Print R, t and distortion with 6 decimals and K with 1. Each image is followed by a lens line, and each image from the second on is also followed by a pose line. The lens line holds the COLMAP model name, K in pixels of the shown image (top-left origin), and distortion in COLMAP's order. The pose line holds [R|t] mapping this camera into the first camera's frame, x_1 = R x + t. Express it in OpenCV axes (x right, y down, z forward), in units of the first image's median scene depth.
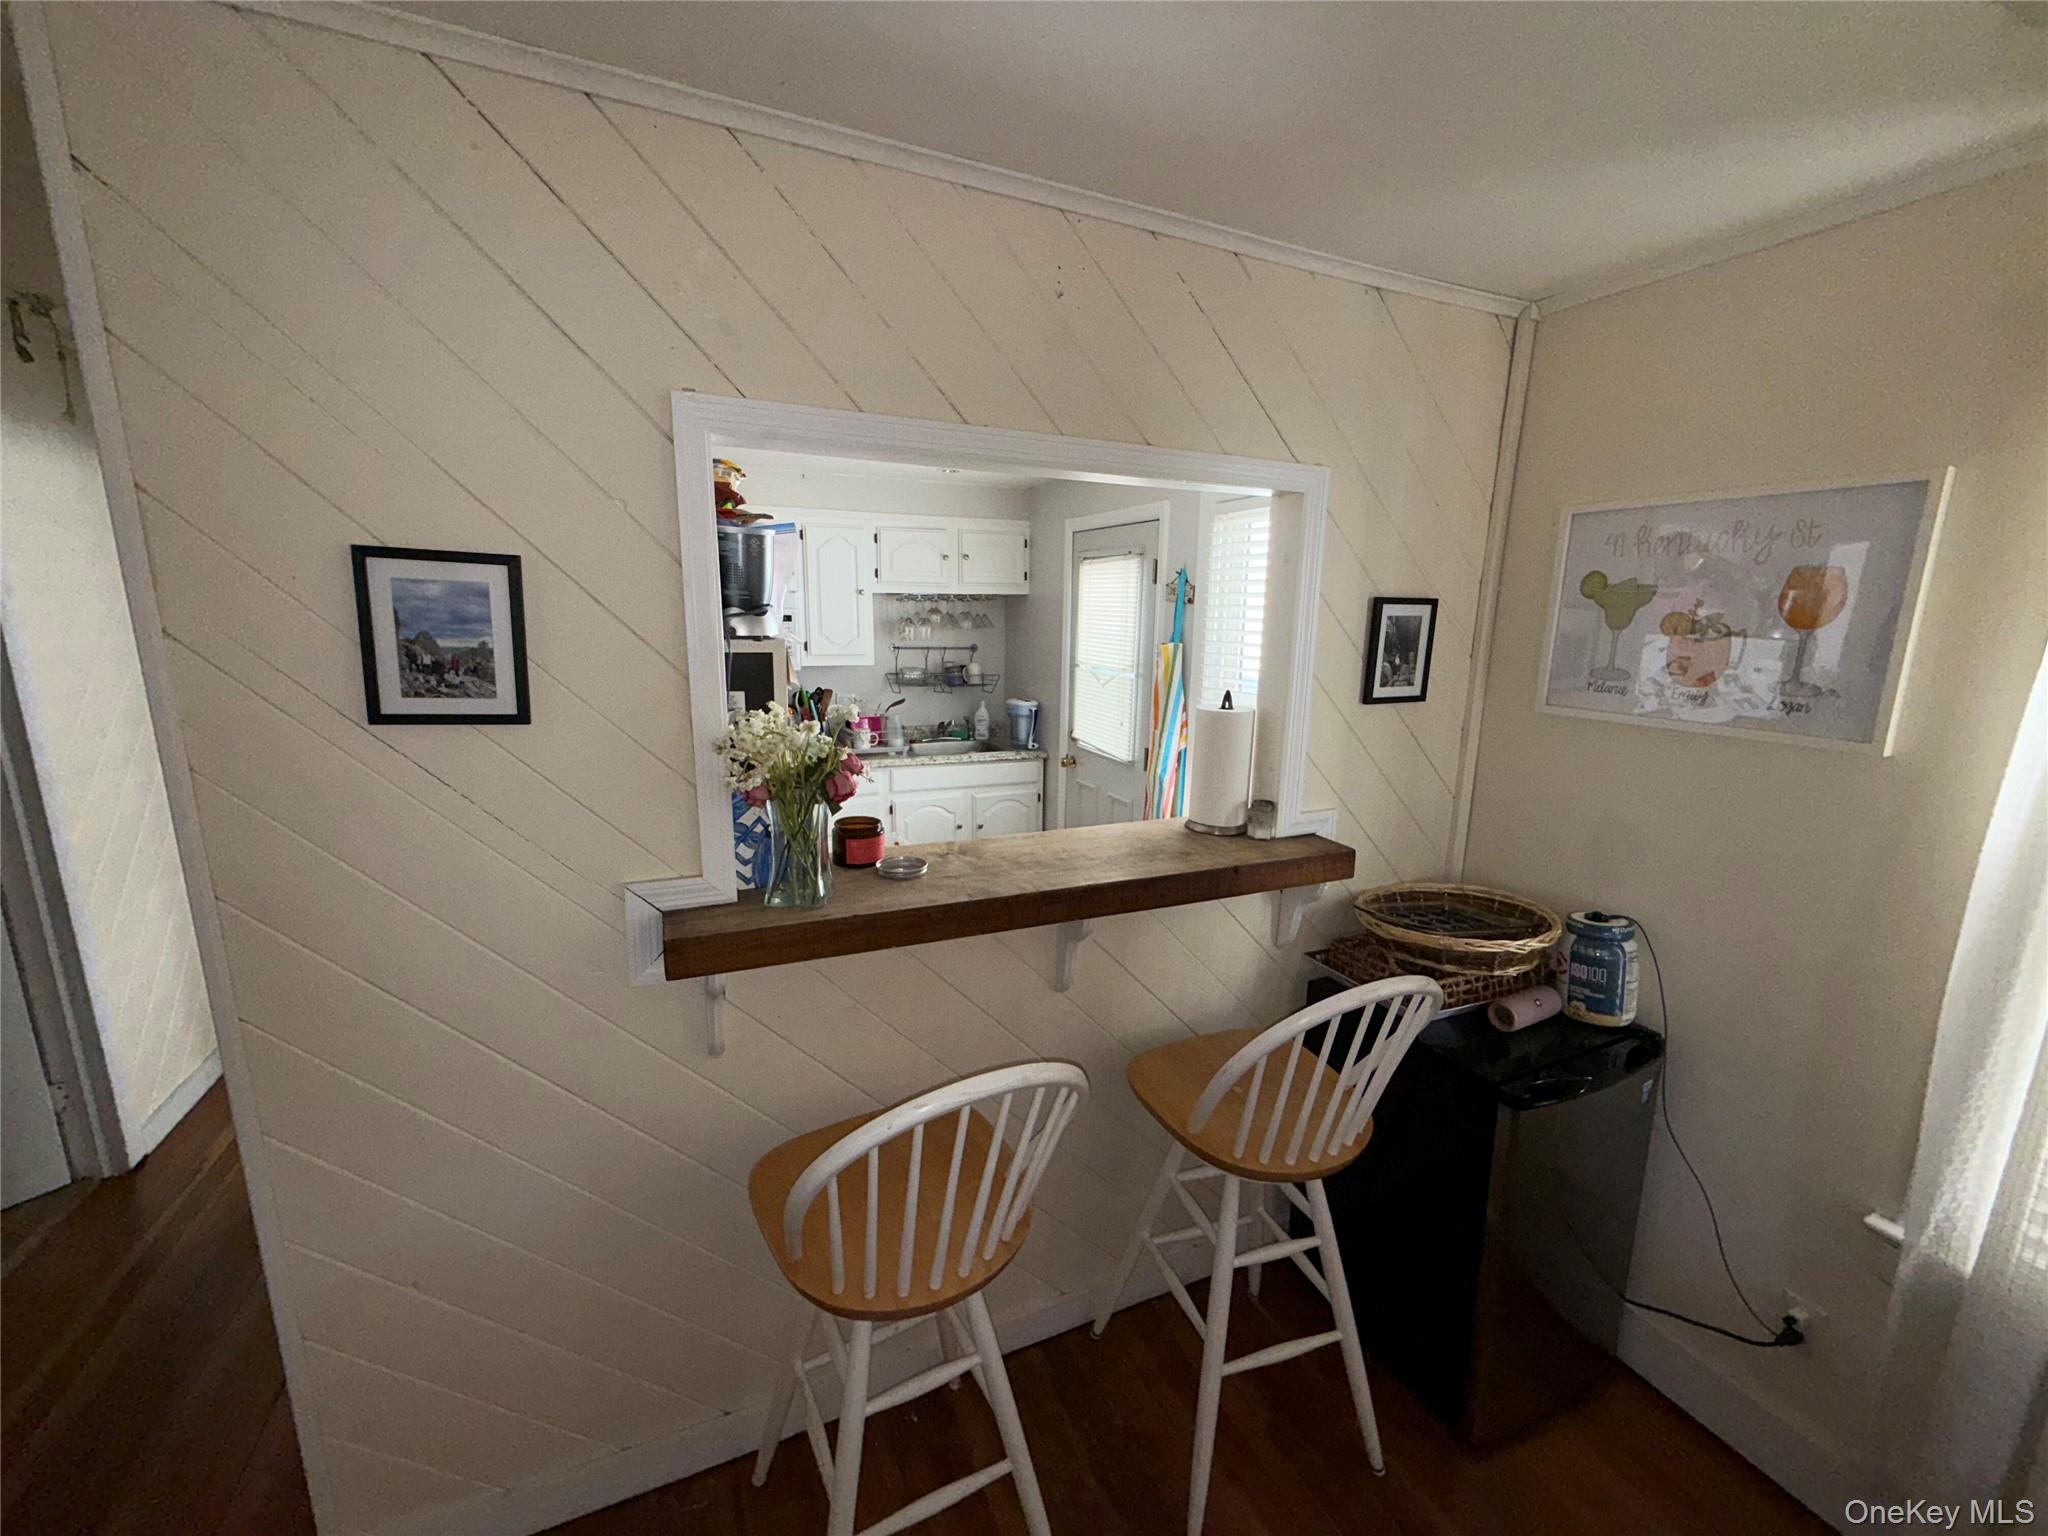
lens RADIAL K [[815.7, 0, 1022.8], [0, 815.7, 764.8], [0, 0, 1]] dist [0.000189, -0.000114]
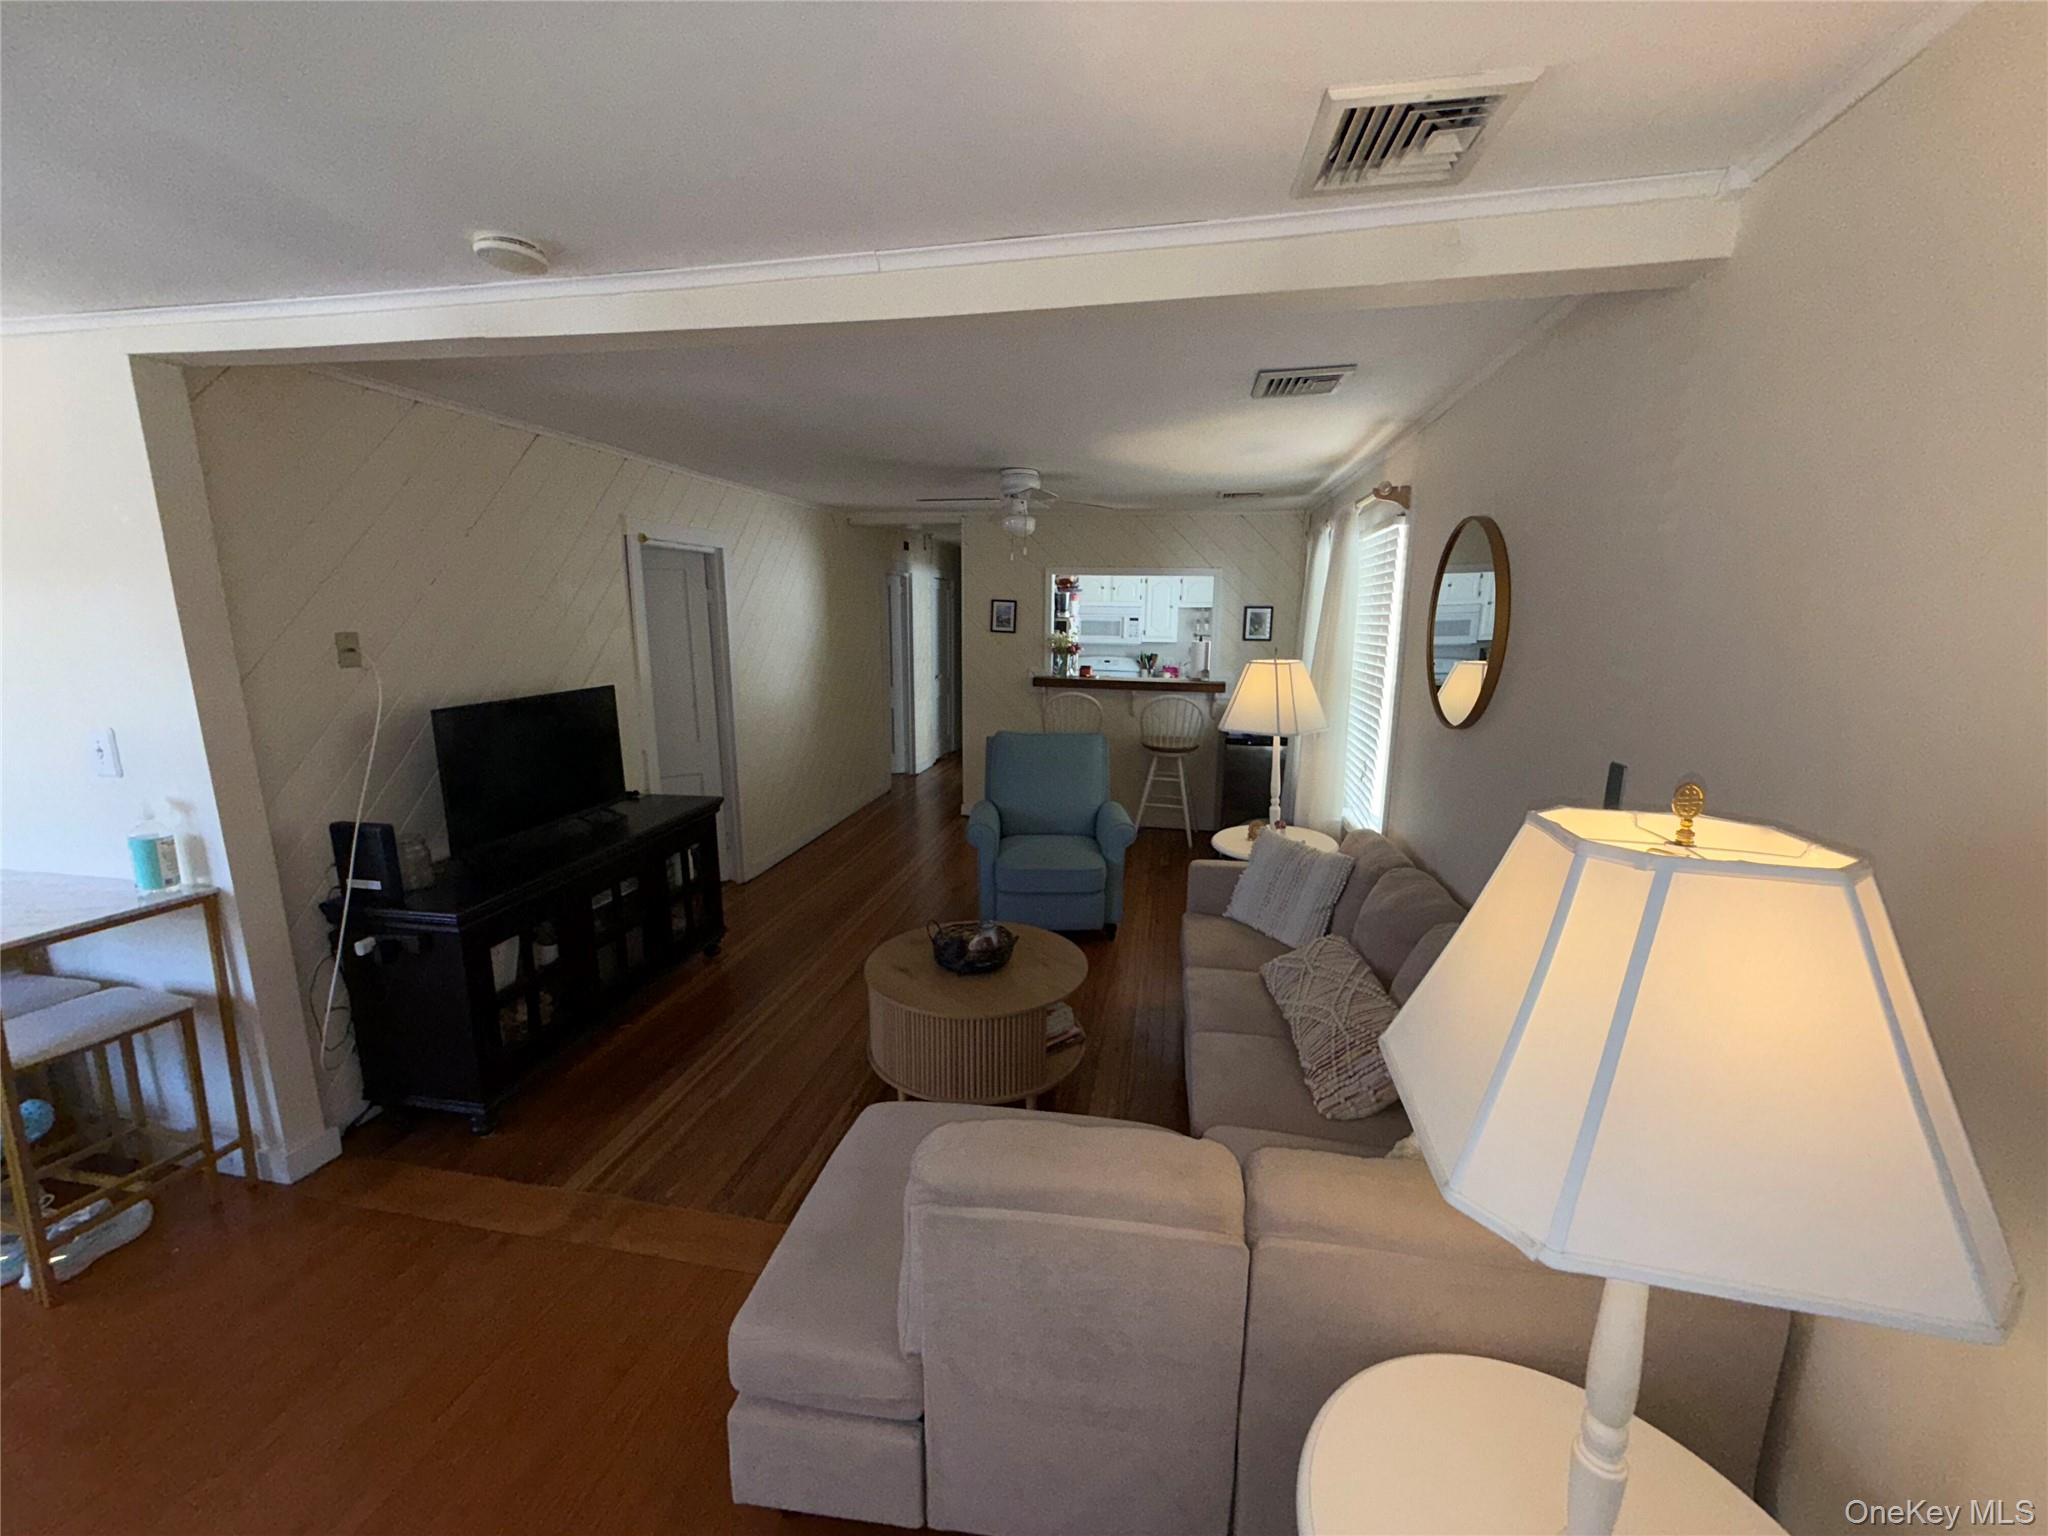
lens RADIAL K [[815.7, 0, 1021.2], [0, 815.7, 777.0], [0, 0, 1]] dist [0.000189, -0.000114]
pose [[0.824788, 0.102527, -0.556070, 1.525704], [-0.105938, 0.994029, 0.026145, 0.457734], [0.555430, 0.037345, 0.830724, -2.062255]]
